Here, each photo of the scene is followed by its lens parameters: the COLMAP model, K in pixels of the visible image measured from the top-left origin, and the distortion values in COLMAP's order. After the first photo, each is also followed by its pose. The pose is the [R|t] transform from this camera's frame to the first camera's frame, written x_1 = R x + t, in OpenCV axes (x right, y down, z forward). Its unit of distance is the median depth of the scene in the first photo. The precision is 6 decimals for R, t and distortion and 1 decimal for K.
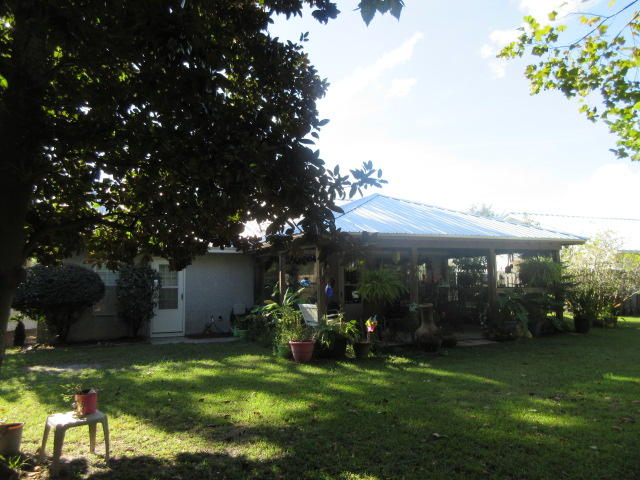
lens RADIAL K [[477.3, 0, 320.0], [0, 477.3, 240.0], [0, 0, 1]] dist [0.000246, 0.009632]
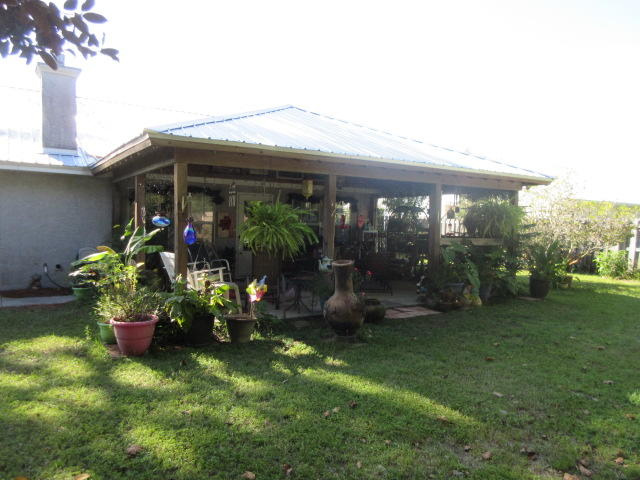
lens RADIAL K [[477.3, 0, 320.0], [0, 477.3, 240.0], [0, 0, 1]] dist [0.000246, 0.009632]
pose [[0.988203, 0.029911, 0.150199, 0.091222], [-0.048153, 0.991687, 0.119327, 0.030348], [-0.145381, -0.125152, 0.981428, 0.368165]]
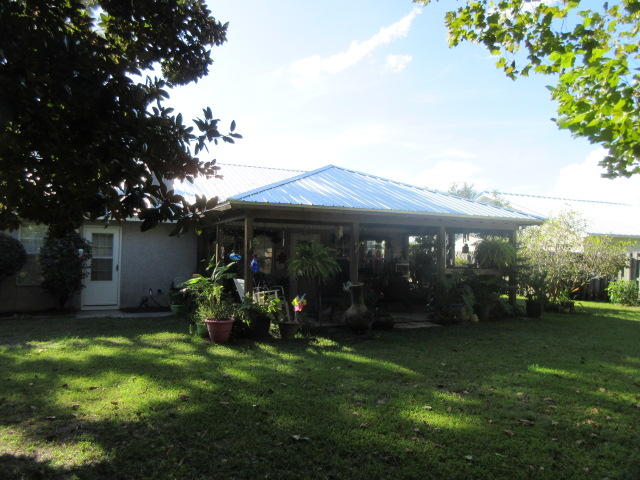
lens RADIAL K [[477.3, 0, 320.0], [0, 477.3, 240.0], [0, 0, 1]] dist [0.000246, 0.009632]
pose [[0.999337, 0.029961, 0.020673, 0.122917], [-0.030990, 0.998198, 0.051393, 0.004285], [-0.019096, -0.052000, 0.998465, 0.076805]]
